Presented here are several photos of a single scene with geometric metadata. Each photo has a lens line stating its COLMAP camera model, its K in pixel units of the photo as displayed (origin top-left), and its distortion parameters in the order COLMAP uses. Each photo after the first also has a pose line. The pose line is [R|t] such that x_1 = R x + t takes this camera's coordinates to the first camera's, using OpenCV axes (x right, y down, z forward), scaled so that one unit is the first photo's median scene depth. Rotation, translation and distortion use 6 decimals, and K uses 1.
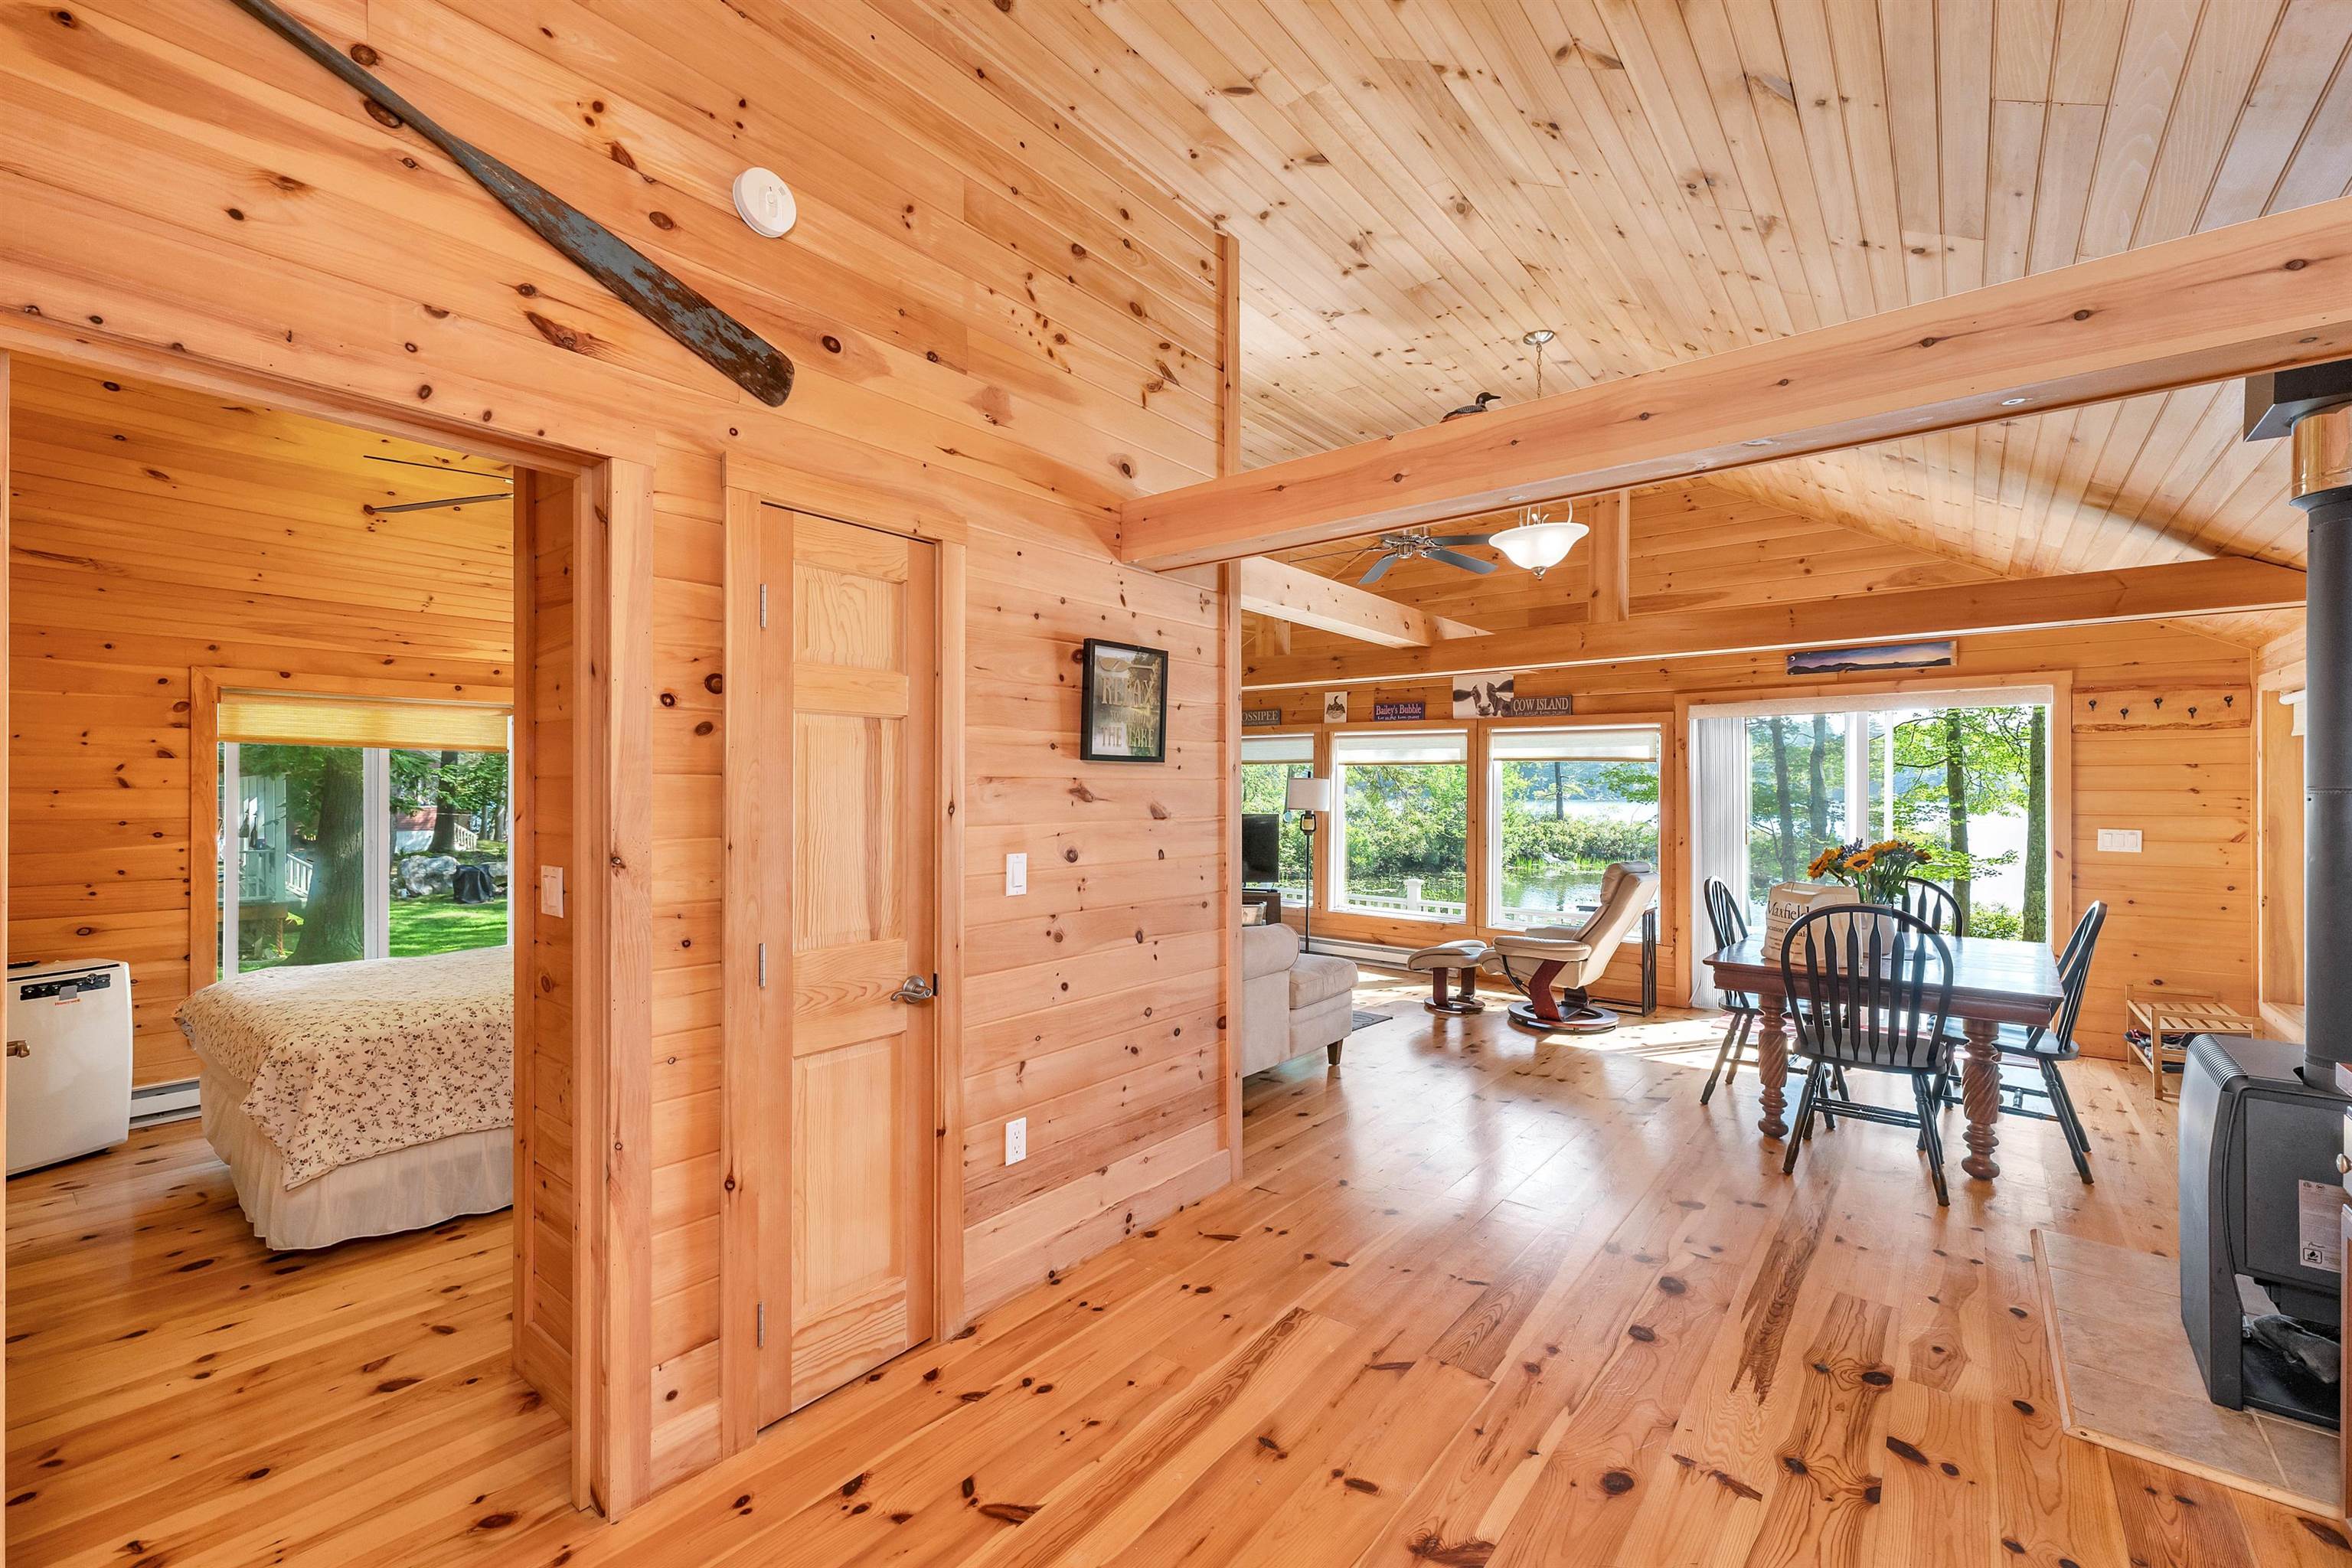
lens RADIAL K [[981.6, 0, 1184.0], [0, 981.6, 779.9], [0, 0, 1]] dist [0.018745, -0.000059]
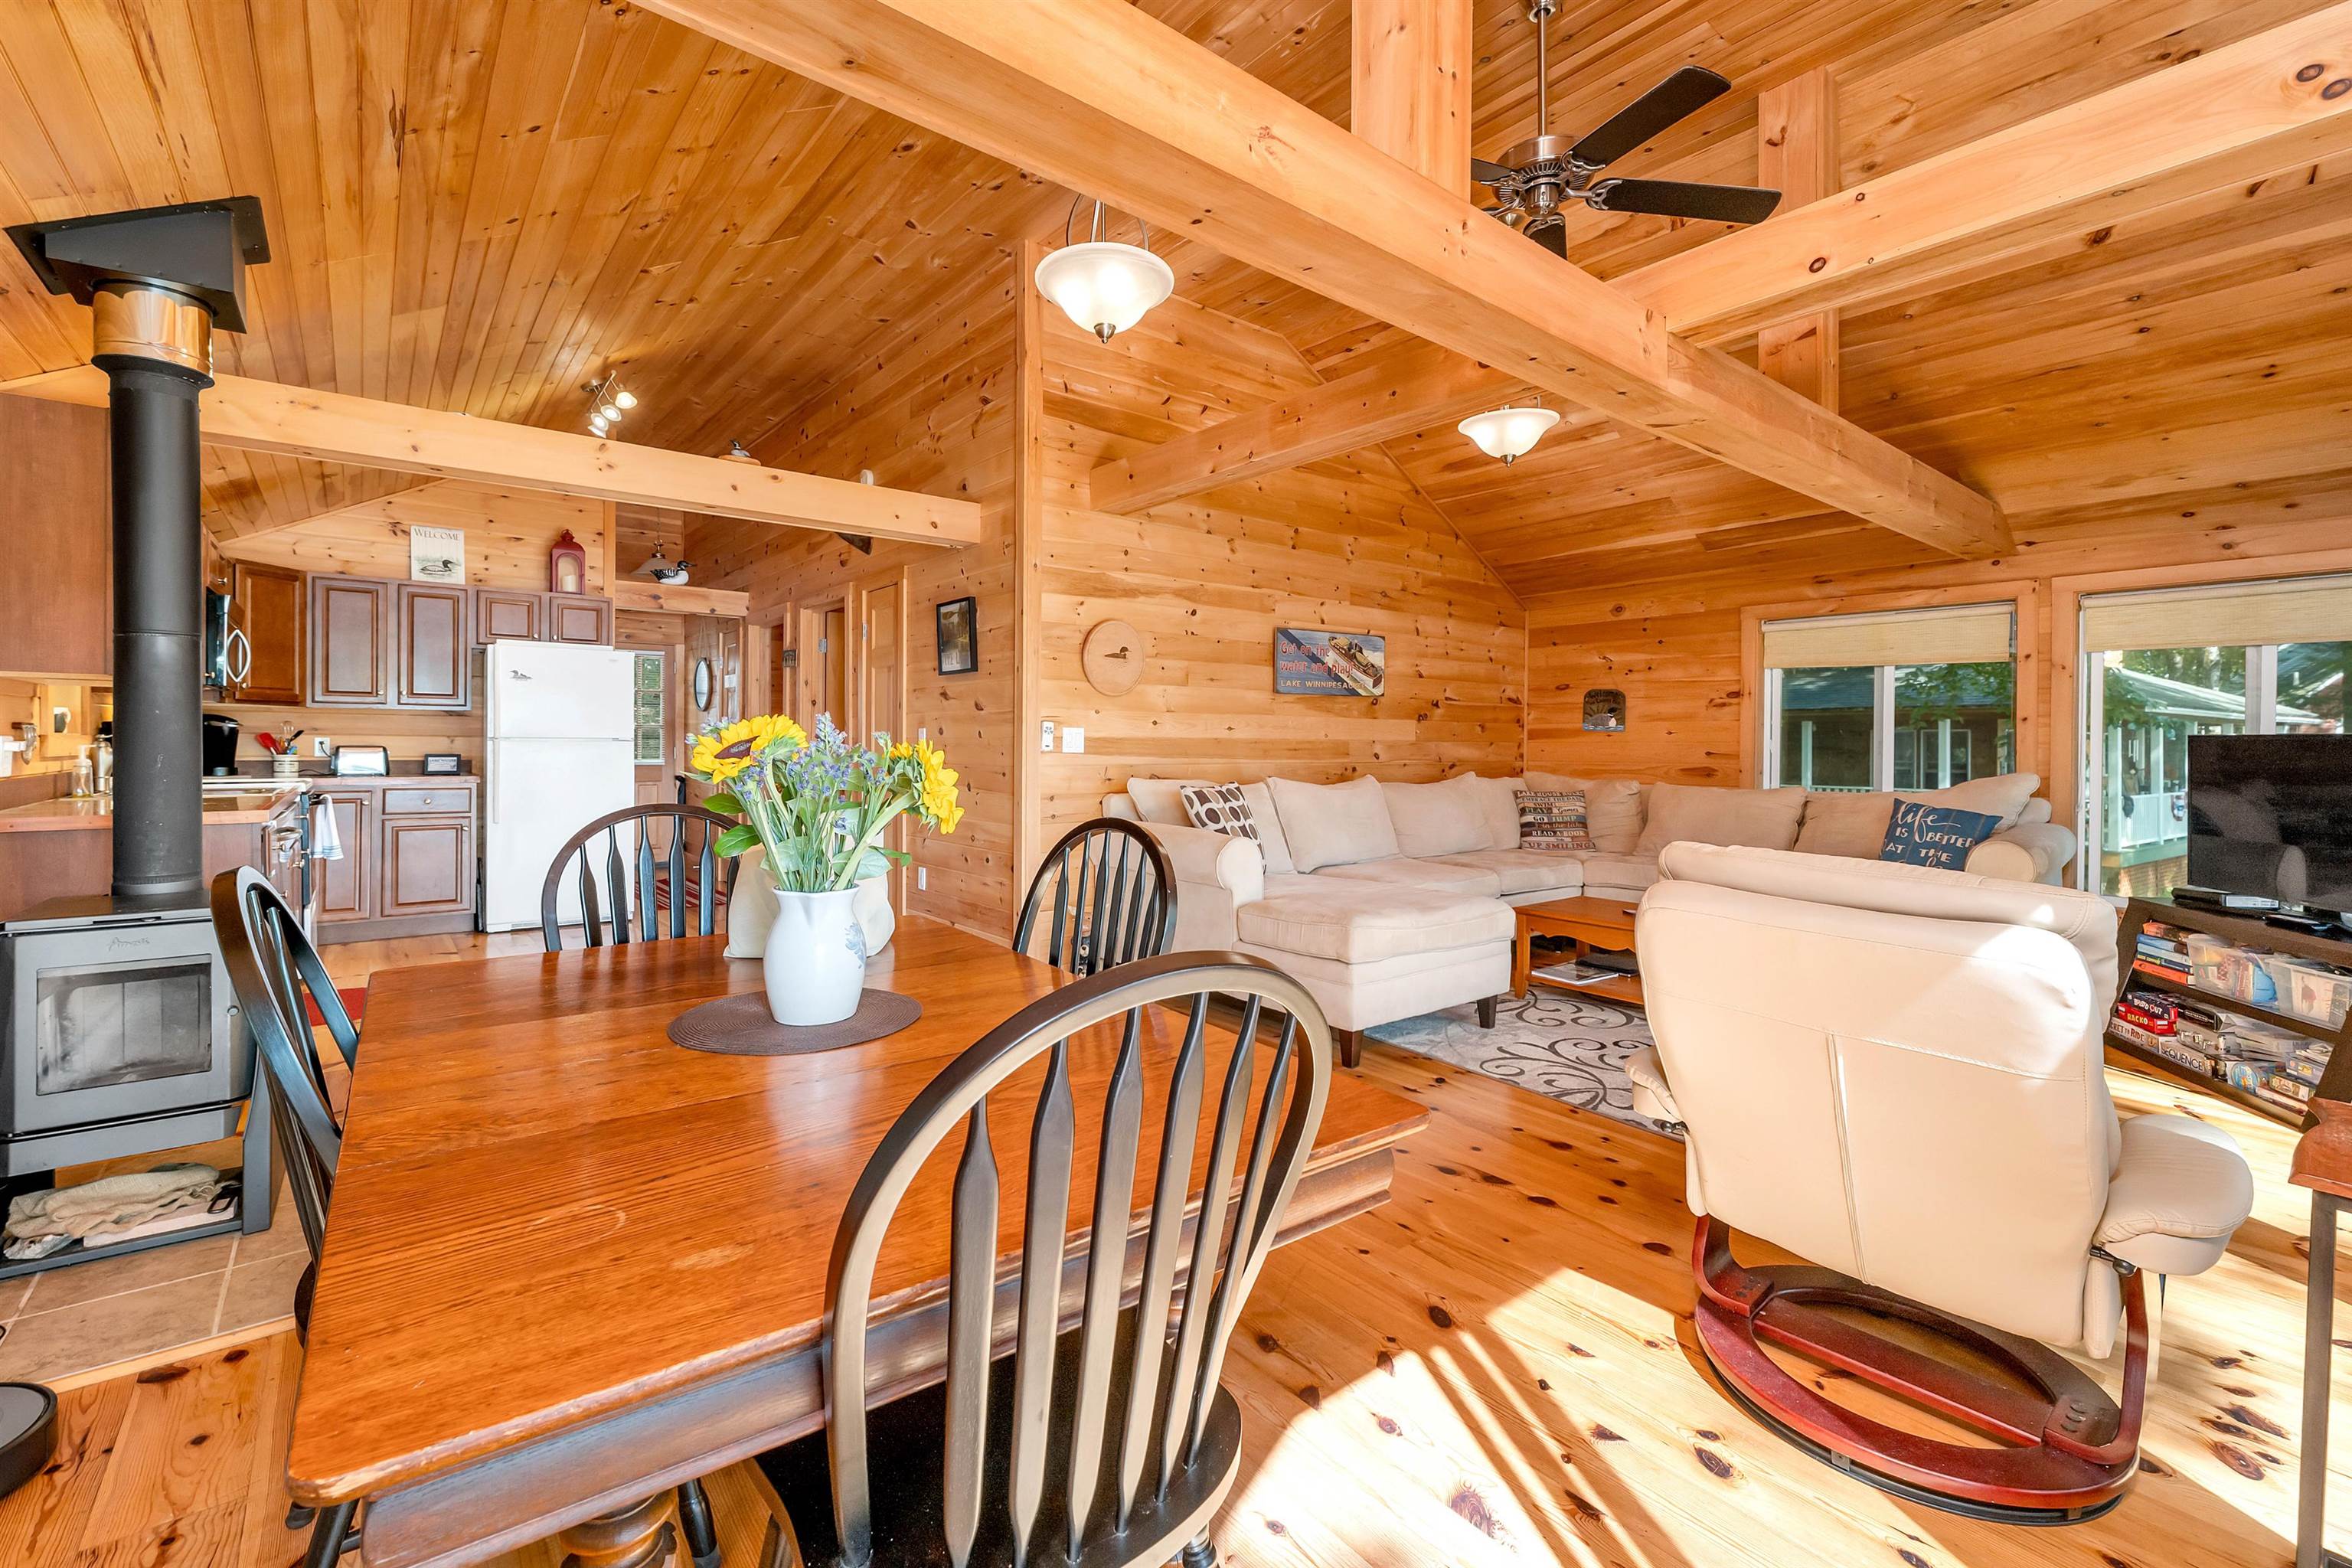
lens RADIAL K [[1000.0, 0, 1166.3], [0, 1000.0, 749.9], [0, 0, 1]] dist [-0.000657, 0.000331]
pose [[-0.228288, 0.003195, -0.973589, 0.723076], [0.003786, 0.999990, 0.002394, 0.051029], [0.973586, -0.003140, -0.228297, 0.852469]]
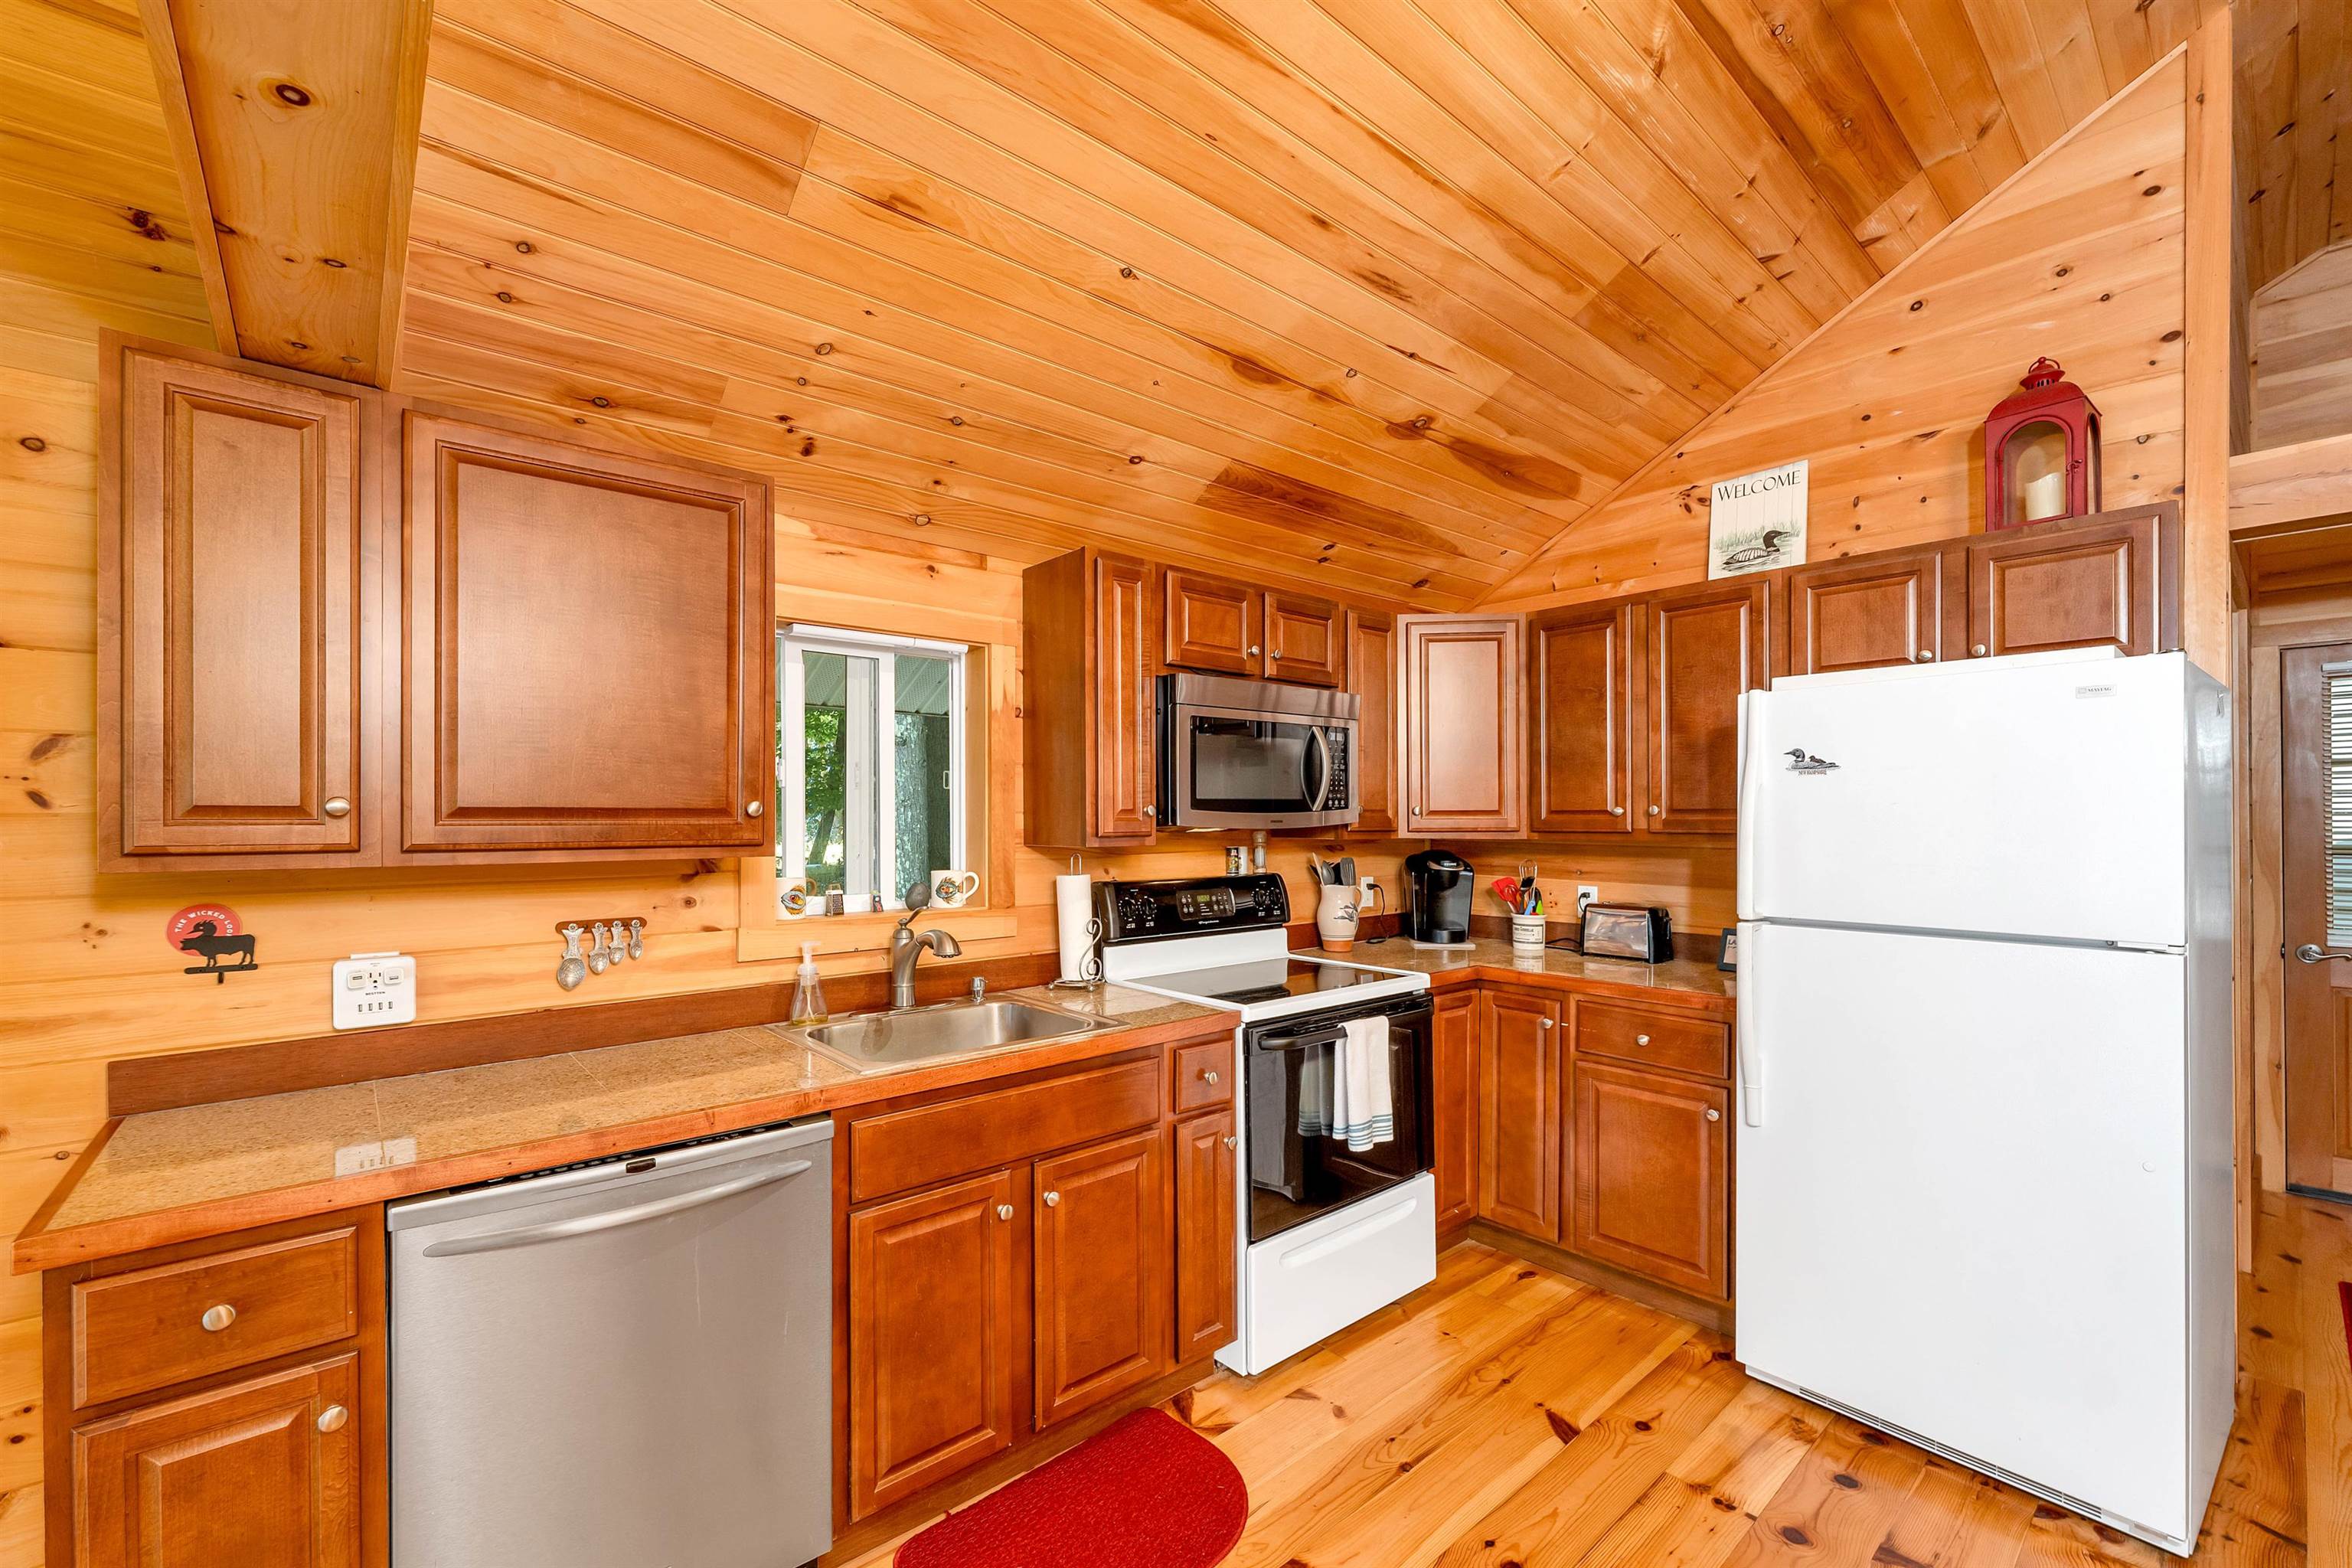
lens RADIAL K [[967.6, 0, 1179.3], [0, 967.6, 820.1], [0, 0, 1]] dist [0.002719, -0.000069]
pose [[-0.981564, 0.001365, 0.191131, 0.079360], [0.000079, 0.999977, -0.006737, 0.003431], [-0.191136, -0.006598, -0.981541, 0.425099]]
